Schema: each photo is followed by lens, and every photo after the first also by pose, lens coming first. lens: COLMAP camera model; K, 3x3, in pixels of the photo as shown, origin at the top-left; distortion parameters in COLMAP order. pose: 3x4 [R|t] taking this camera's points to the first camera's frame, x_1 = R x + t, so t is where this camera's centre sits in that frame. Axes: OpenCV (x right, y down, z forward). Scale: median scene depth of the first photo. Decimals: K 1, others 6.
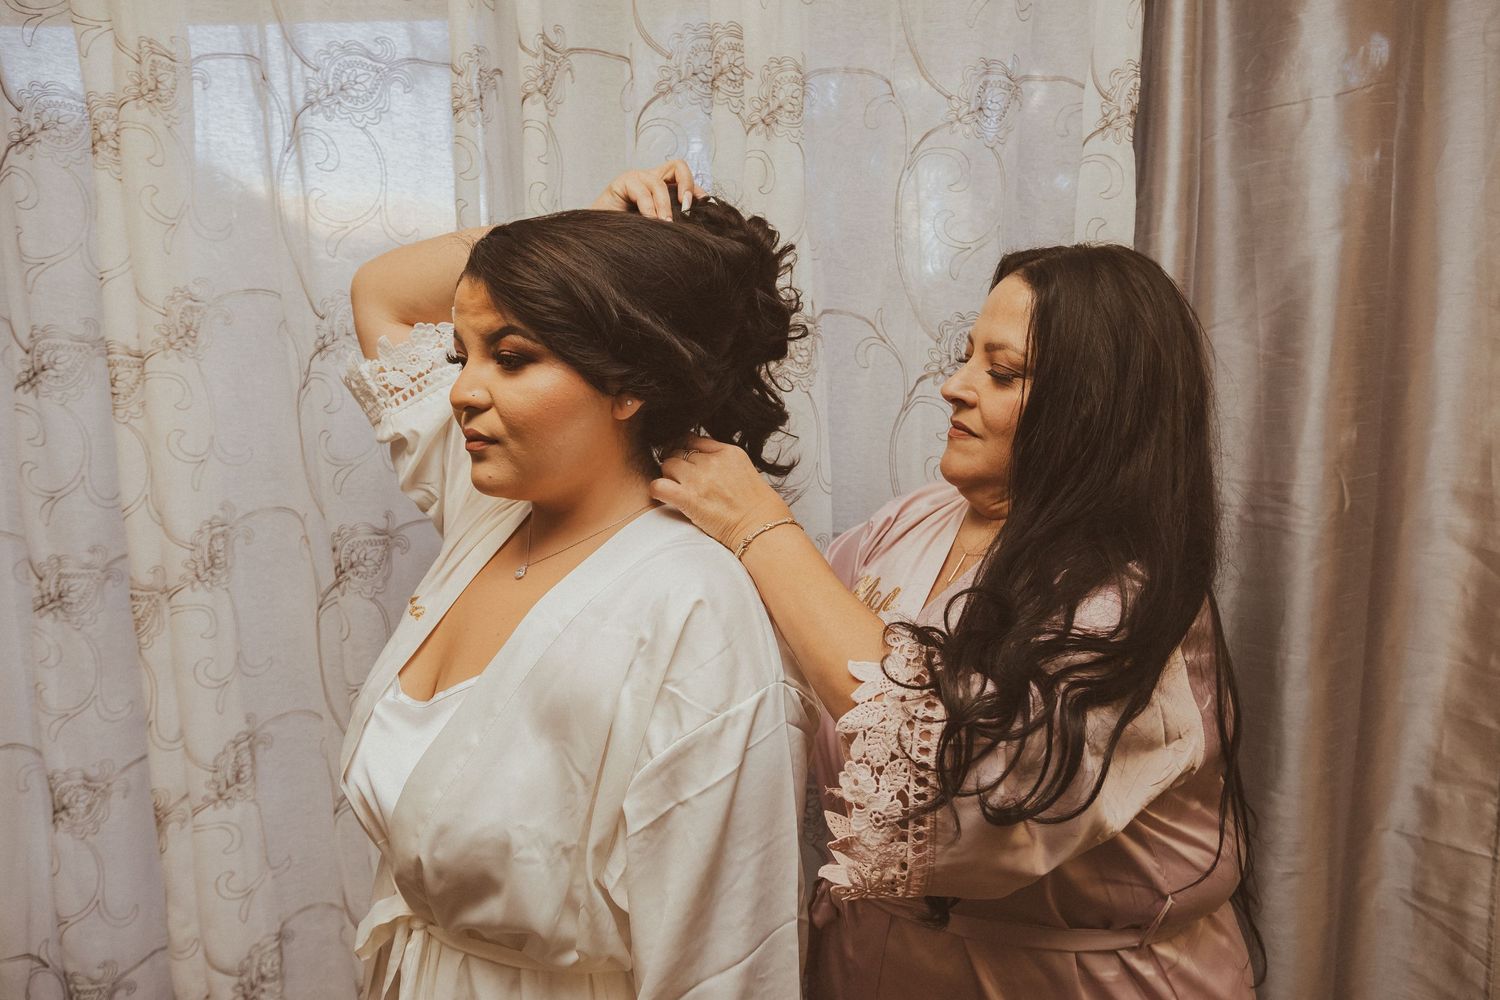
lens RADIAL K [[967.4, 0, 750.0], [0, 967.4, 500.0], [0, 0, 1]] dist [-0.002596, 0.006296]
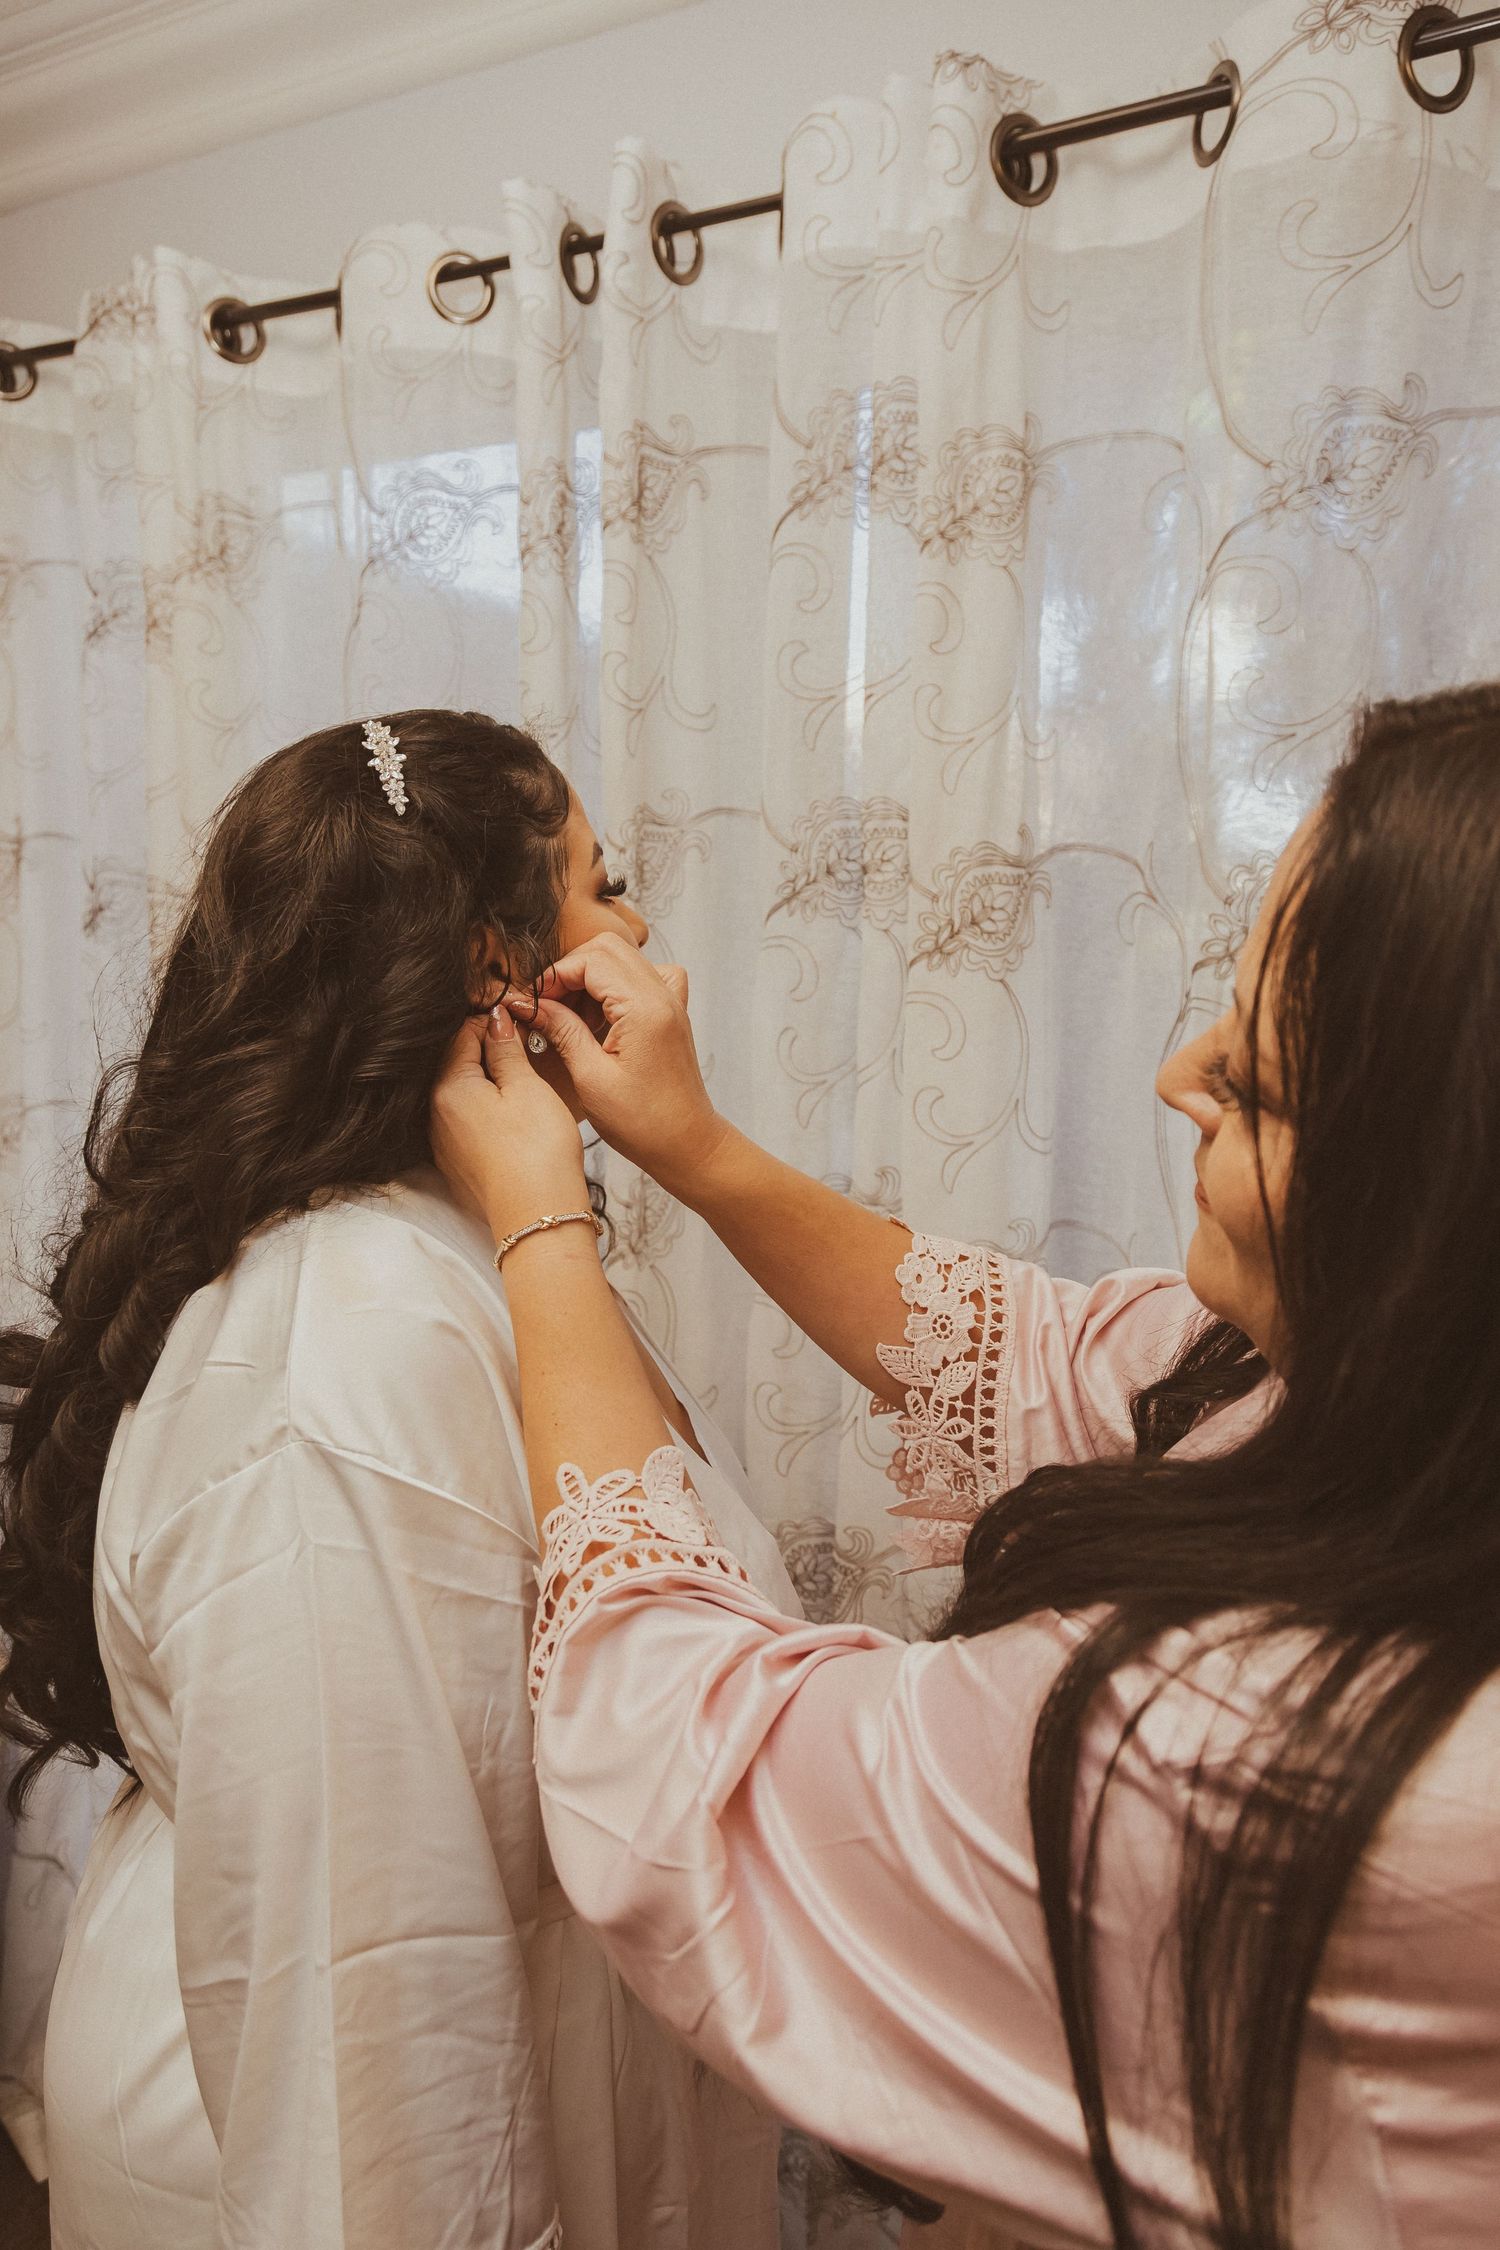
lens RADIAL K [[1451.1, 0, 748.6], [0, 1451.1, 1122.4], [0, 0, 1]] dist [-0.002596, 0.006296]
pose [[0.906312, 0.086818, -0.413595, 0.294998], [-0.088308, 0.995972, 0.015557, -0.023723], [0.413279, 0.022424, 0.910328, 0.115497]]
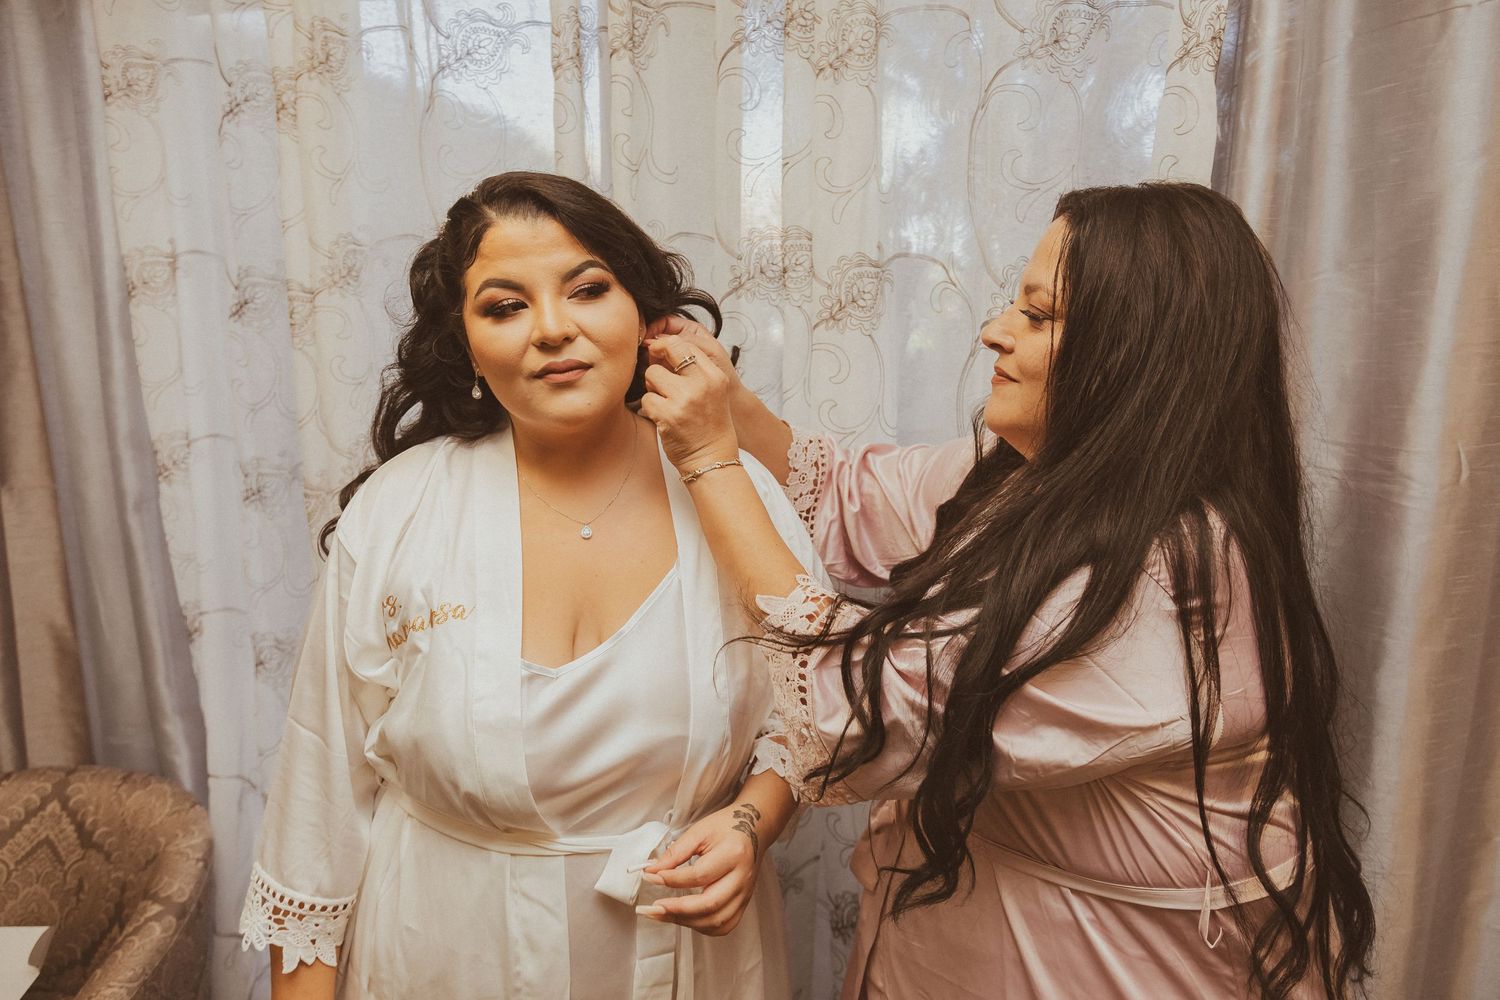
lens RADIAL K [[967.4, 0, 750.0], [0, 967.4, 500.0], [0, 0, 1]] dist [-0.002596, 0.006296]
pose [[0.966532, 0.063888, -0.248462, 0.200290], [-0.049441, 0.996727, 0.063962, 0.002465], [0.251736, -0.049537, 0.966527, -0.024877]]
